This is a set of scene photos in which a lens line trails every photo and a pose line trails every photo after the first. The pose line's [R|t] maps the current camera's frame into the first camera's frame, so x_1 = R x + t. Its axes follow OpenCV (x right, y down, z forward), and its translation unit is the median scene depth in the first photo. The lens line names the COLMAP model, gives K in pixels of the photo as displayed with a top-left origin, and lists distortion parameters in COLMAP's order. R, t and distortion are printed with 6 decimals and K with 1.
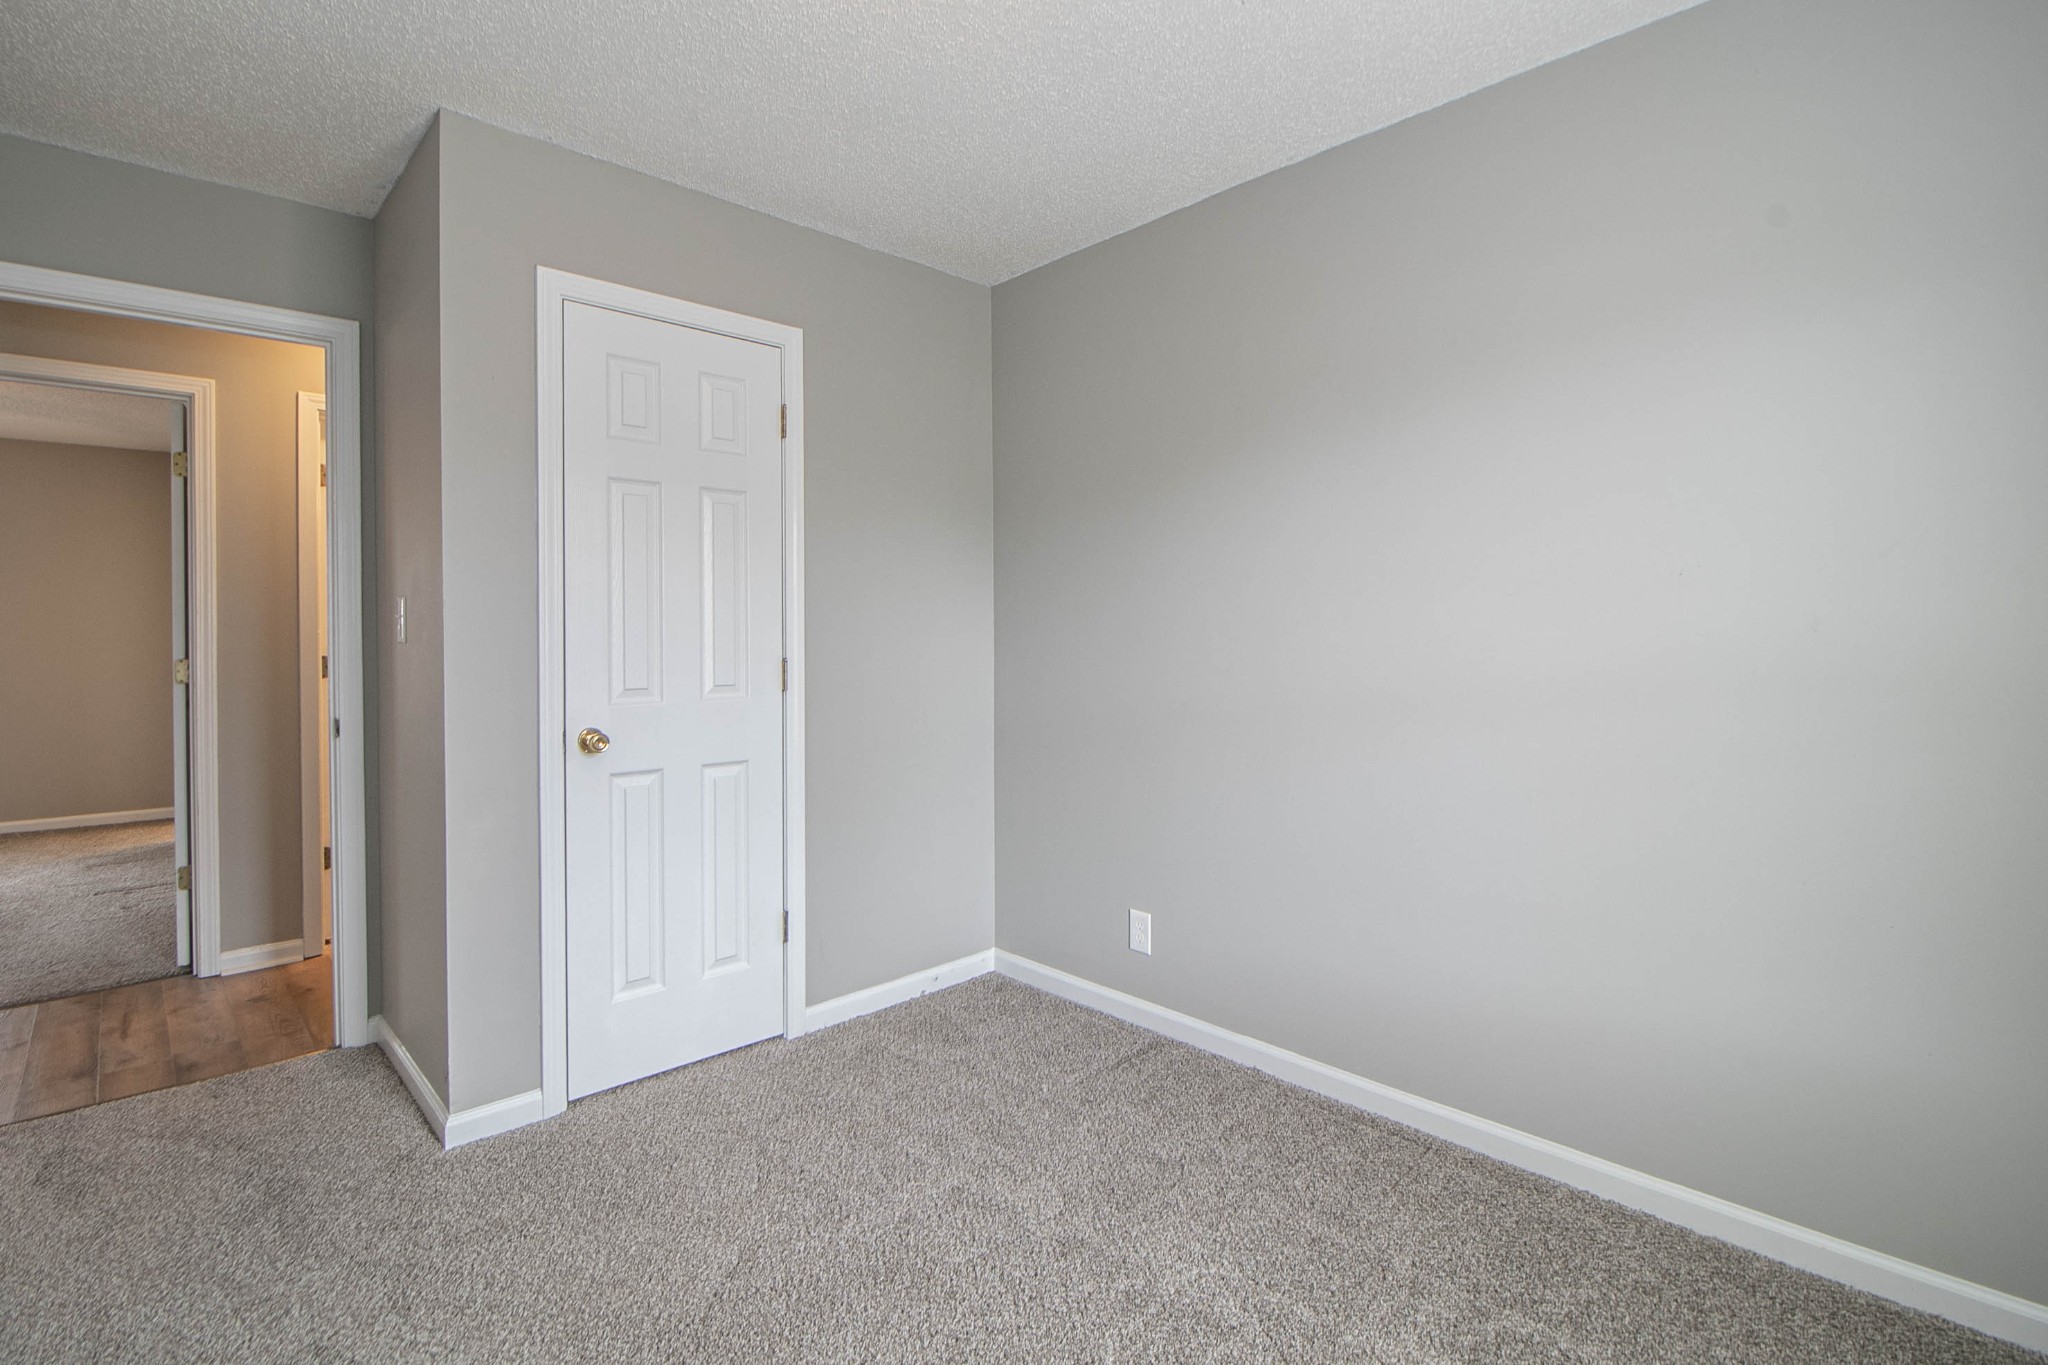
lens RADIAL K [[980.1, 0, 1041.1], [0, 980.1, 642.7], [0, 0, 1]] dist [-0.001206, -0.000885]
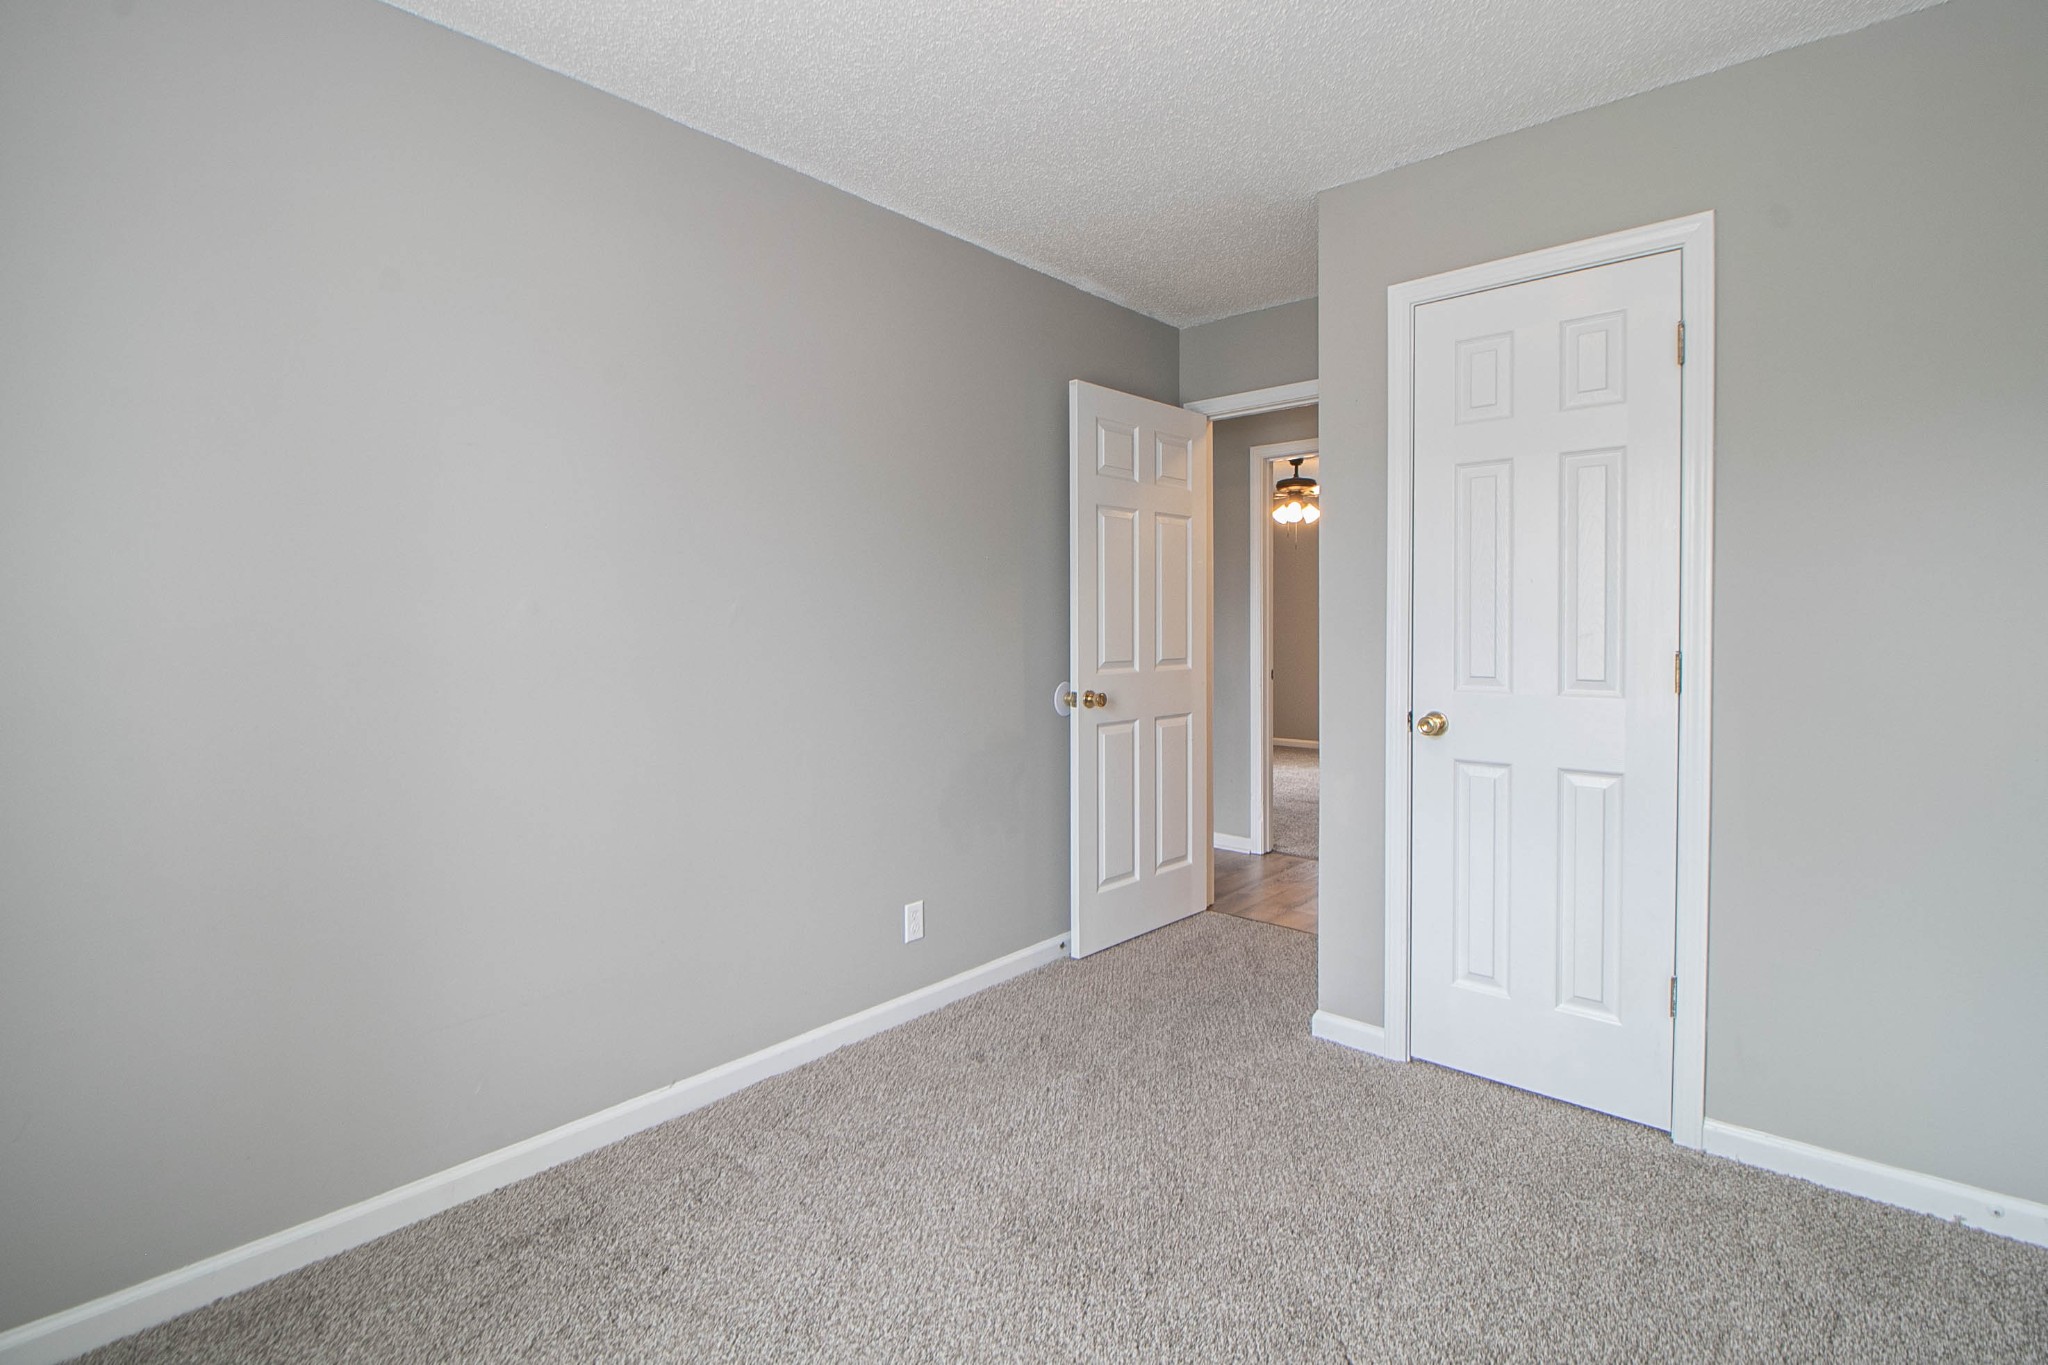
lens RADIAL K [[961.5, 0, 1032.2], [0, 961.5, 645.5], [0, 0, 1]] dist [-0.001029, -0.009031]
pose [[0.073880, 0.023907, -0.996981, 0.501468], [-0.009276, 0.999686, 0.023285, -0.002049], [0.997224, 0.007528, 0.074078, 0.481878]]
